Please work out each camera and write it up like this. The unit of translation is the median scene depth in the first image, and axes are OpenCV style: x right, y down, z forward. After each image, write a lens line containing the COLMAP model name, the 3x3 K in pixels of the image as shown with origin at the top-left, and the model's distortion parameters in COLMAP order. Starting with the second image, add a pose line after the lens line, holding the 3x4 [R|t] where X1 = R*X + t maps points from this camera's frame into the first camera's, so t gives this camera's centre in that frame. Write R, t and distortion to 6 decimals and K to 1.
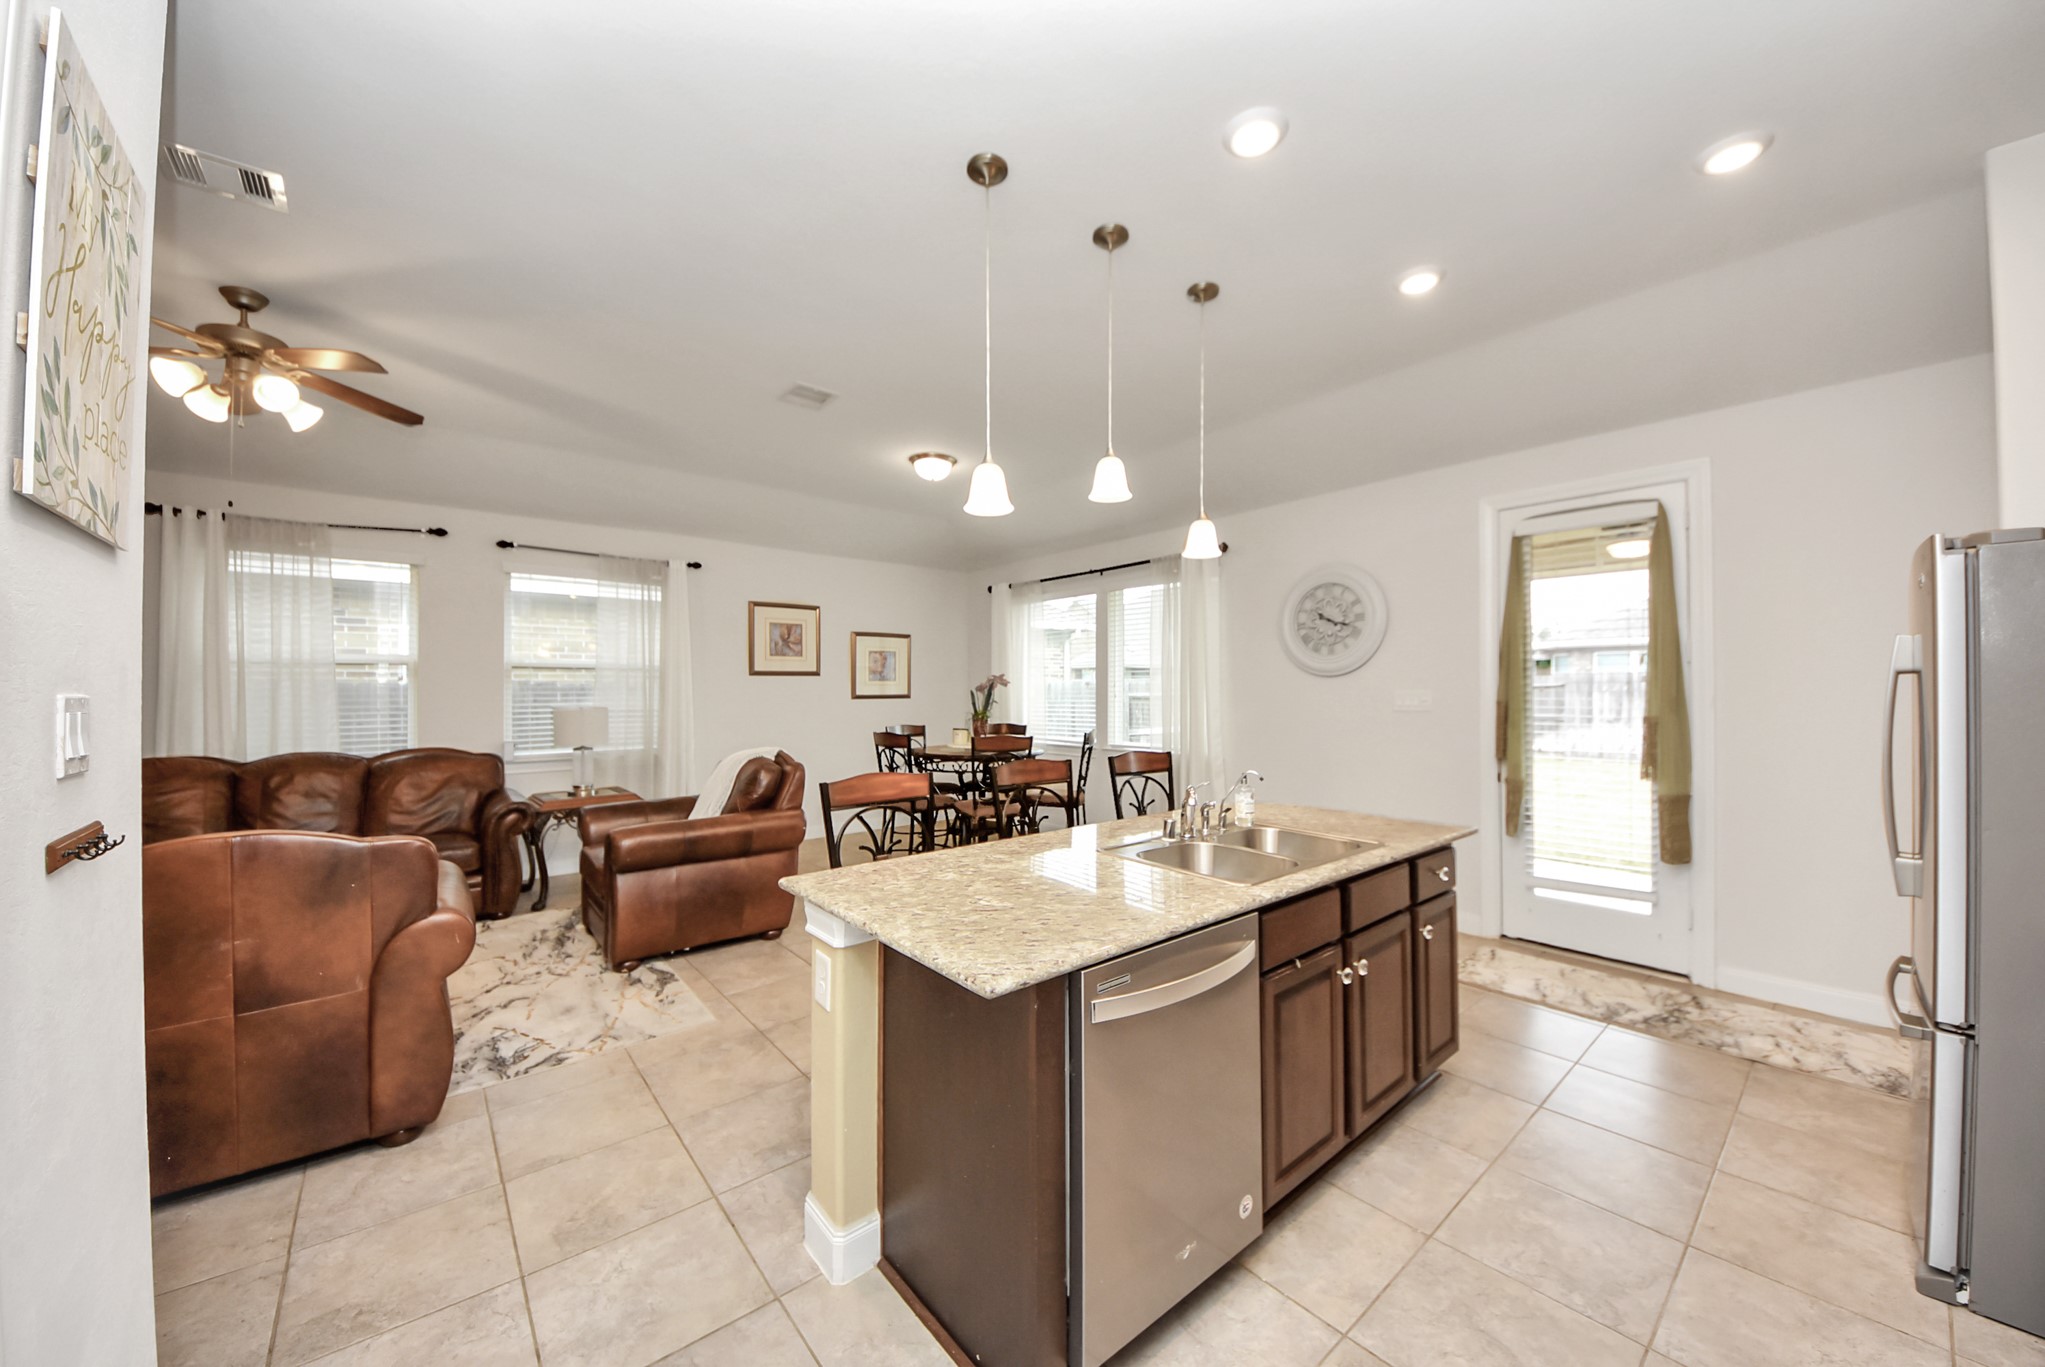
lens RADIAL K [[720.2, 0, 1028.2], [0, 720.2, 680.1], [0, 0, 1]] dist [0.022546, -0.016050]
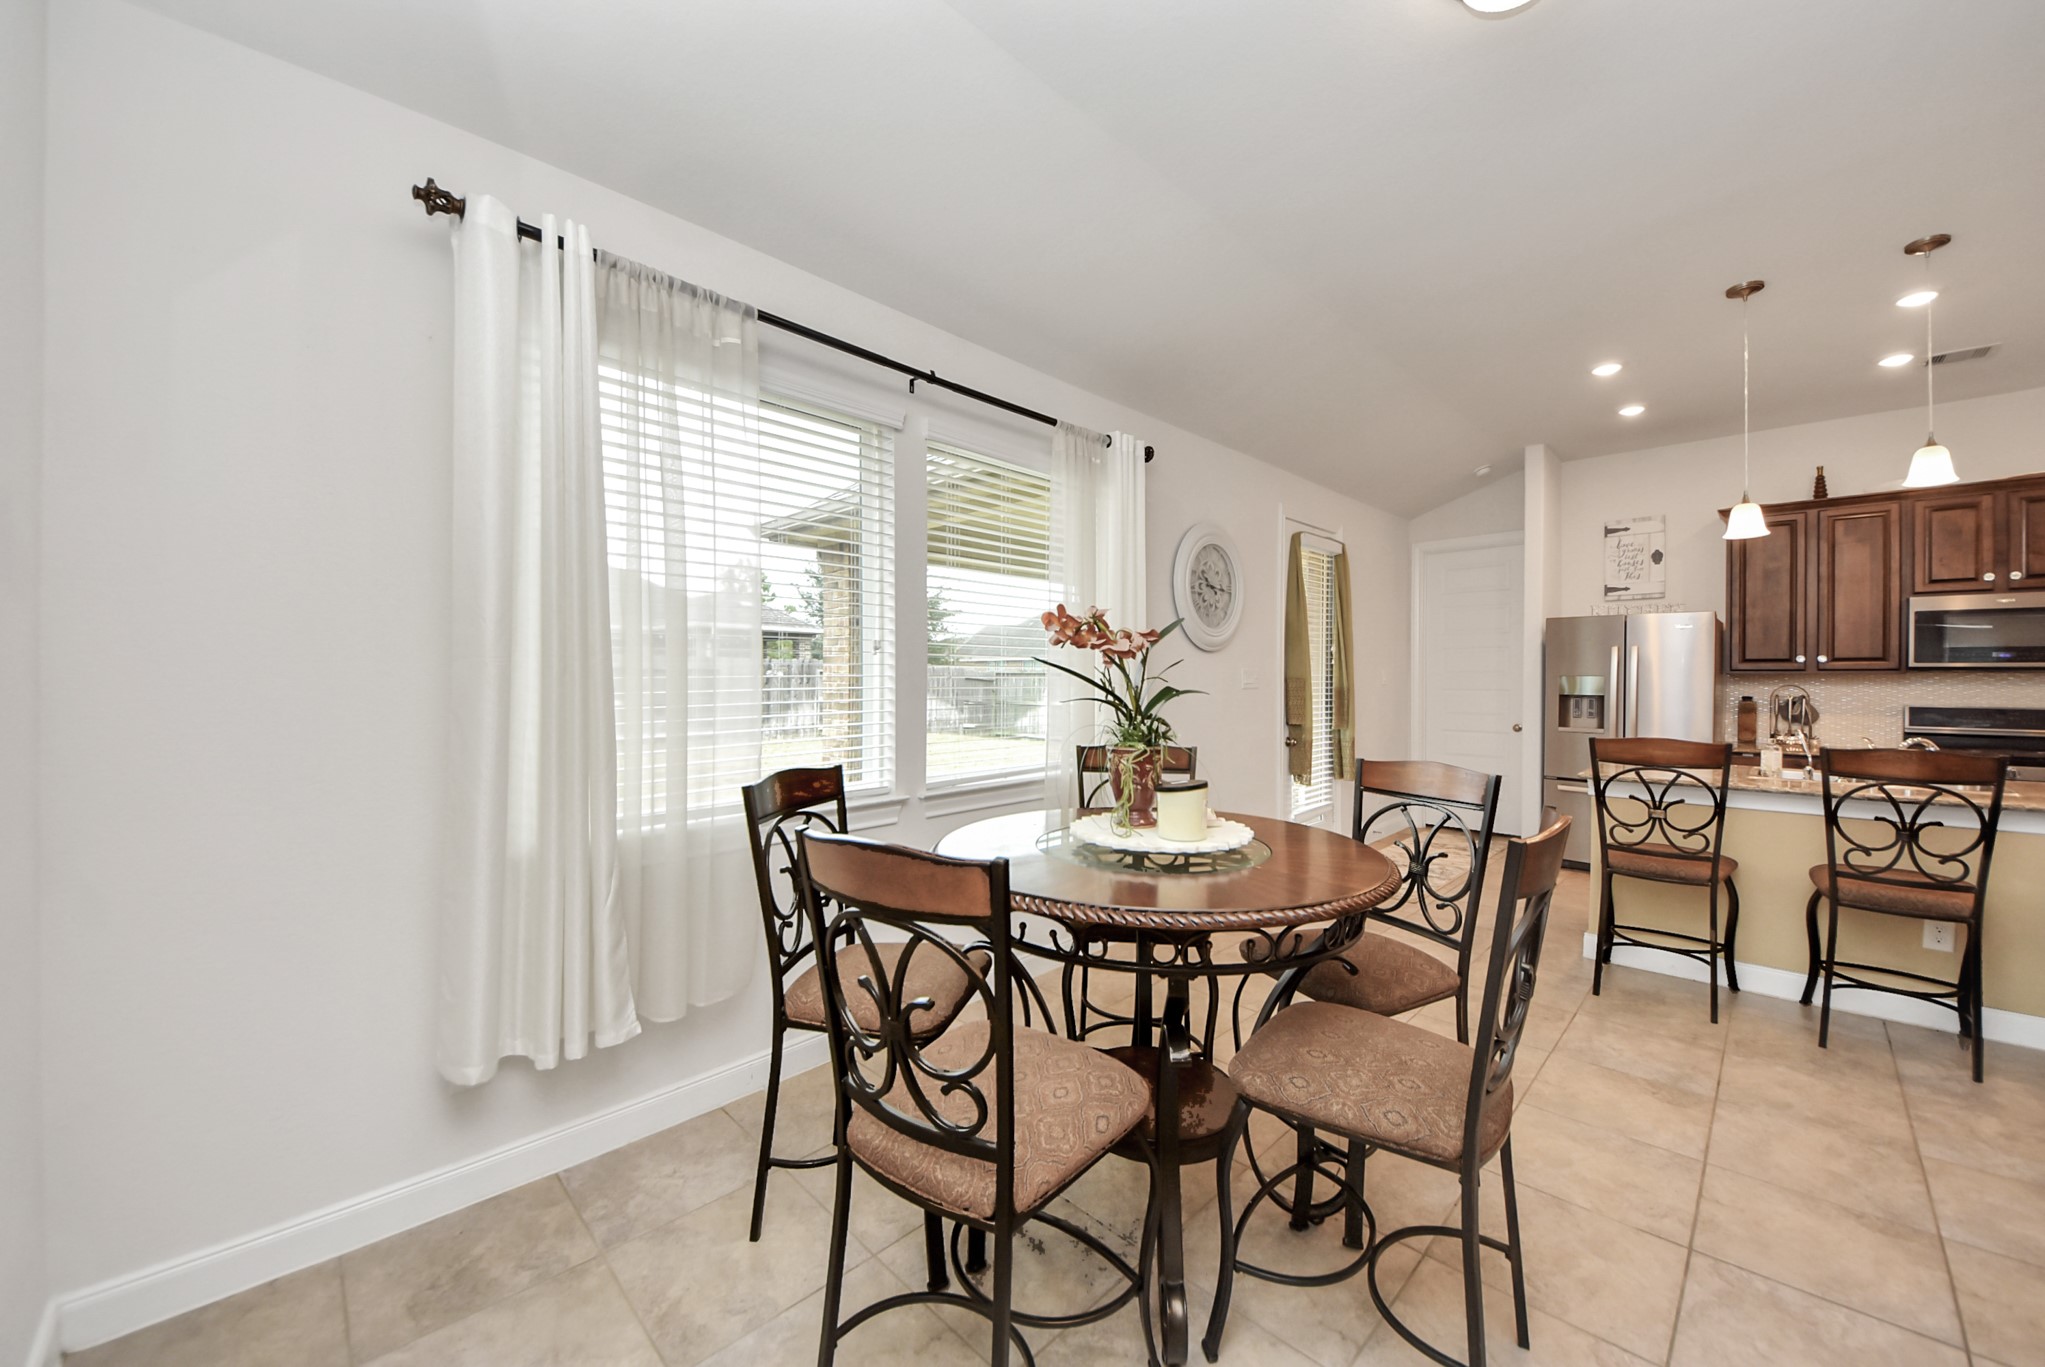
lens RADIAL K [[750.2, 0, 1048.8], [0, 750.2, 690.8], [0, 0, 1]] dist [0.032371, -0.019255]
pose [[-0.077151, -0.018927, 0.996840, -0.667995], [-0.017089, 0.999698, 0.017658, 0.041399], [-0.996873, -0.015672, -0.077451, 1.697821]]
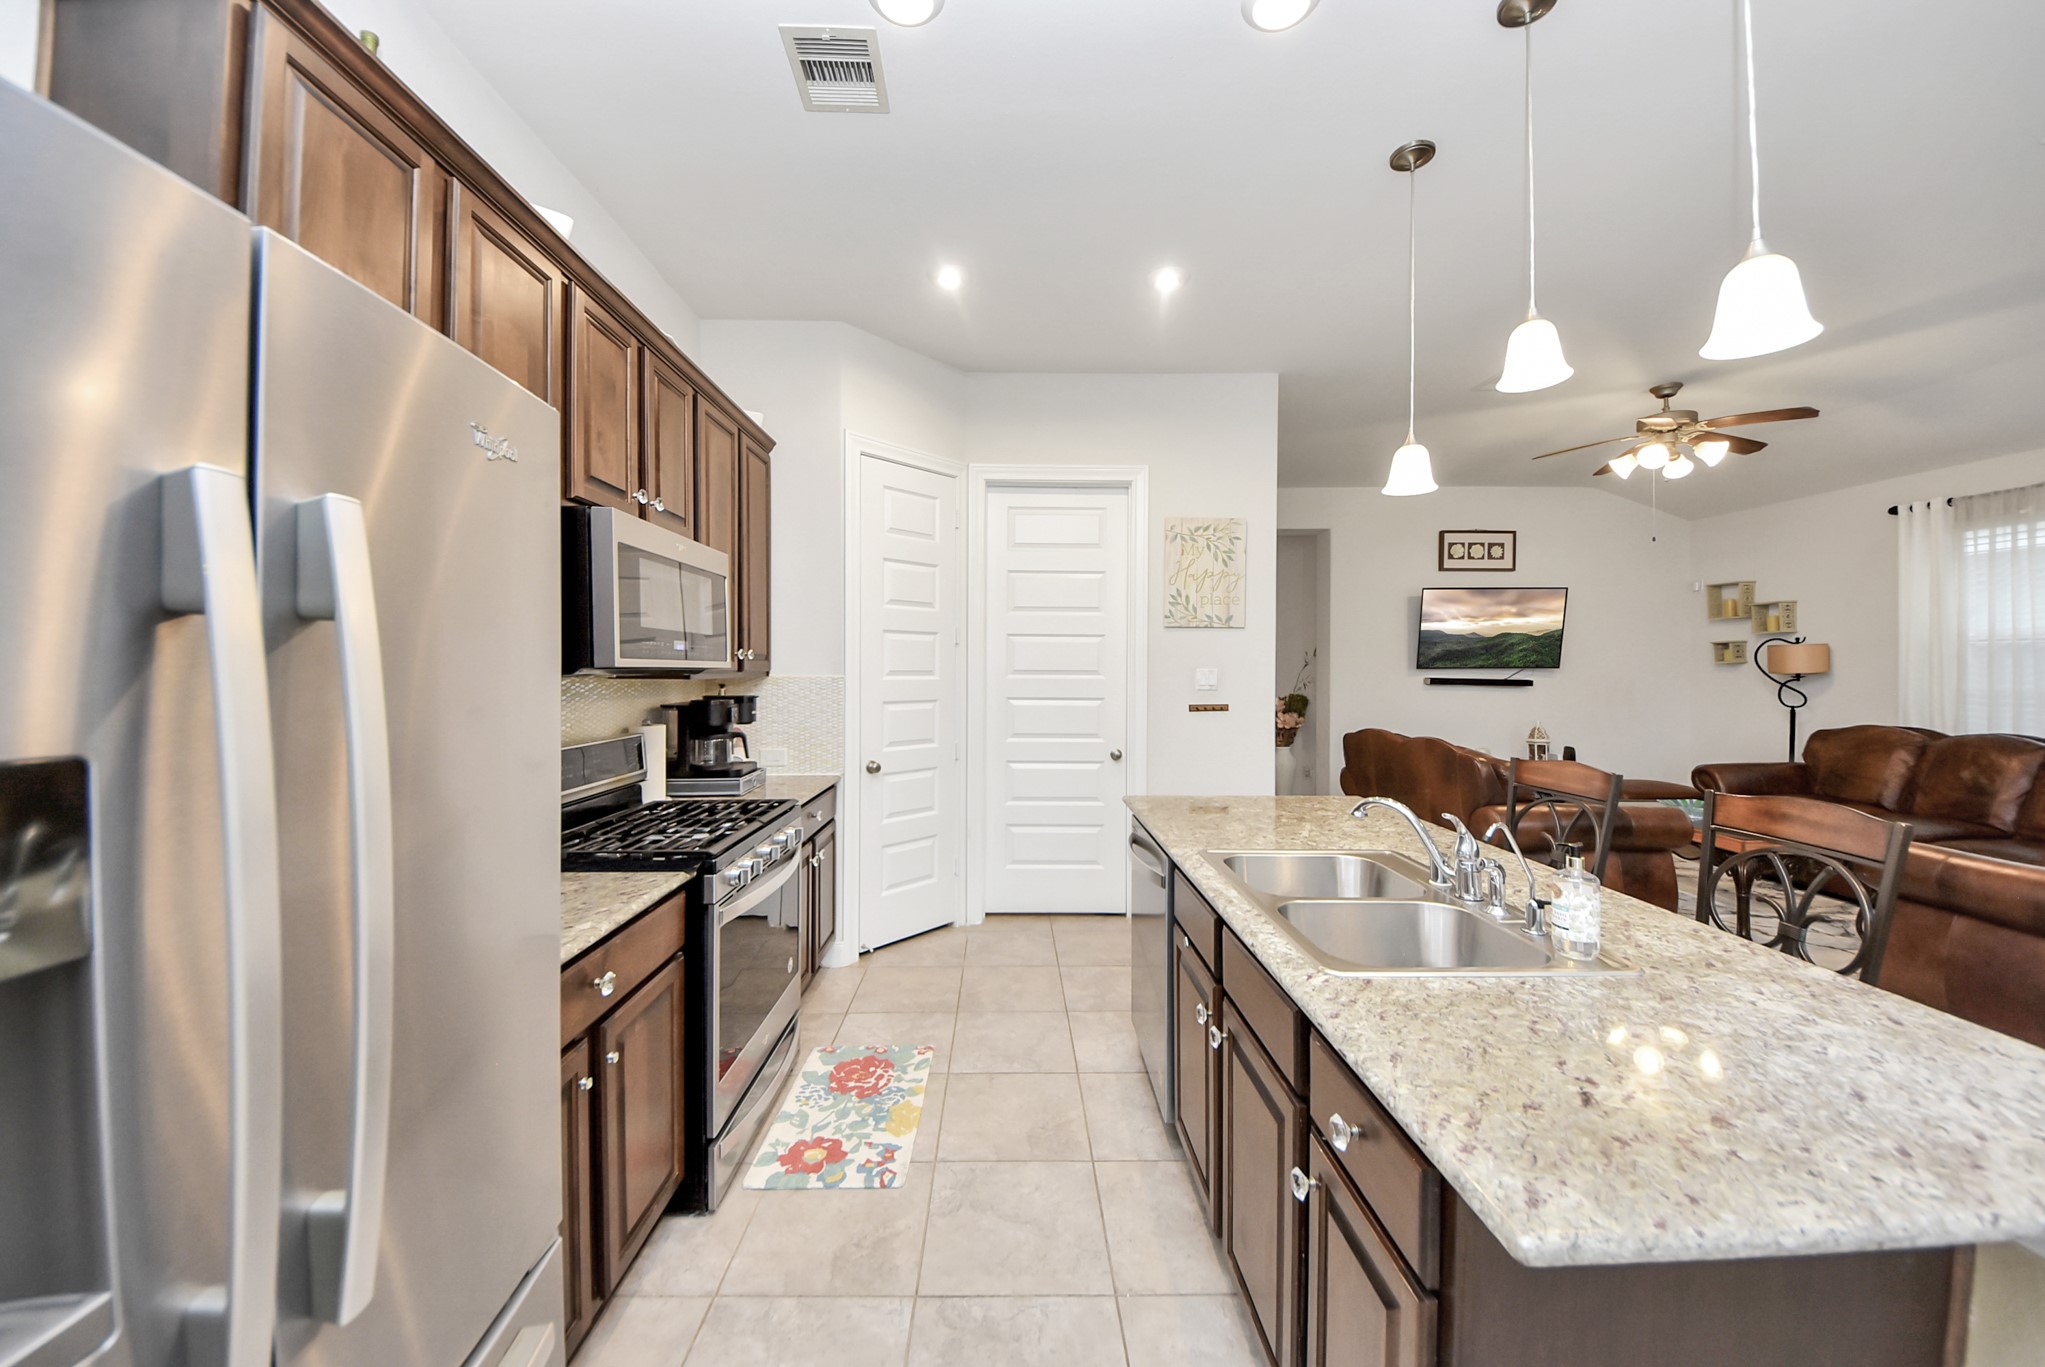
lens RADIAL K [[710.0, 0, 1032.0], [0, 710.0, 666.4], [0, 0, 1]] dist [-0.000527, -0.007858]
pose [[-0.639317, -0.000186, -0.768943, 0.624766], [0.011970, 0.999876, -0.010194, 0.007783], [0.768850, -0.015722, -0.639236, 0.751497]]
